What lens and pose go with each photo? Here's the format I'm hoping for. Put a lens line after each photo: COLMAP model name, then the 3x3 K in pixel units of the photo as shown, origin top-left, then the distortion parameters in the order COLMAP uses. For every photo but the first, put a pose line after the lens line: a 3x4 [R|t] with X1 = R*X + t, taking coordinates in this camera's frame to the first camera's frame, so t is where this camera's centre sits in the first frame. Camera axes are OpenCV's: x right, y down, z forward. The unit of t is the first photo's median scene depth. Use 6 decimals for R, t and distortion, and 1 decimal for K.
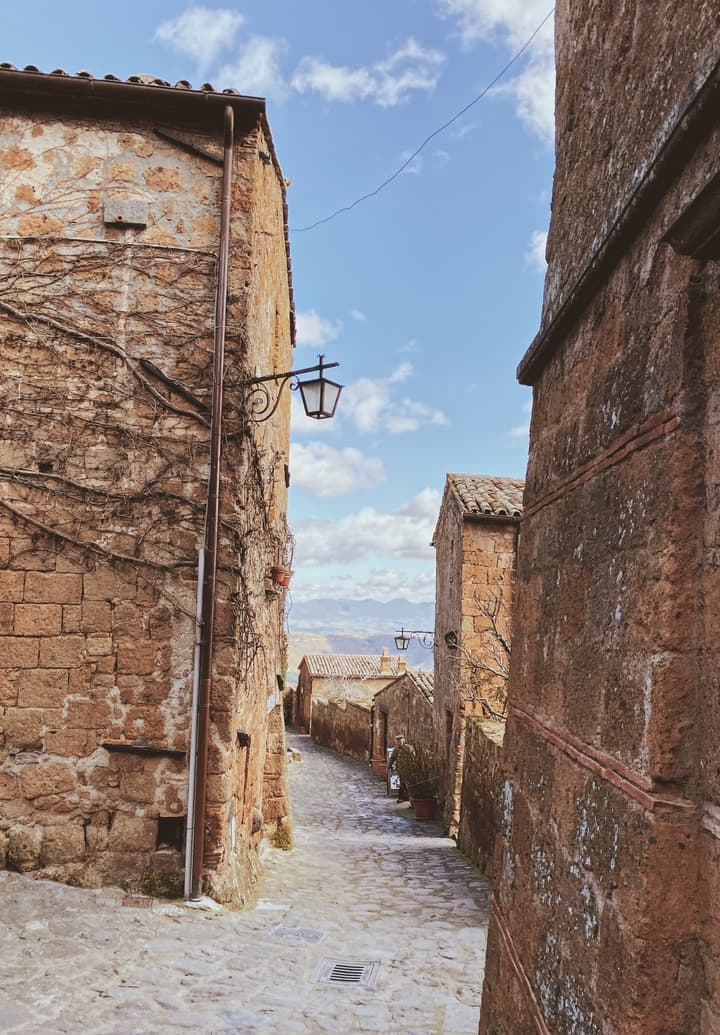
lens RADIAL K [[964.4, 0, 360.0], [0, 964.4, 517.5], [0, 0, 1]] dist [0.087551, -0.005406]
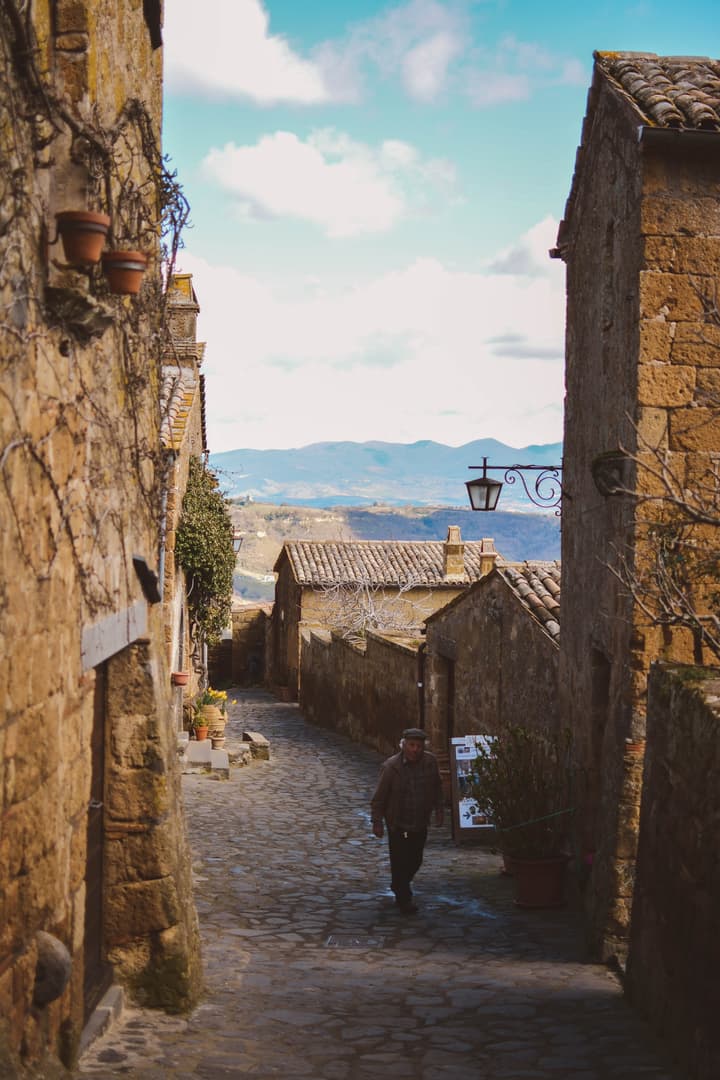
lens RADIAL K [[1664.9, 0, 360.0], [0, 1664.9, 540.0], [0, 0, 1]] dist [0.002004, 0.029627]
pose [[0.999265, -0.011716, -0.036487, 0.016045], [0.016282, 0.991708, 0.127475, 0.056613], [0.034691, -0.127976, 0.991170, 0.281204]]
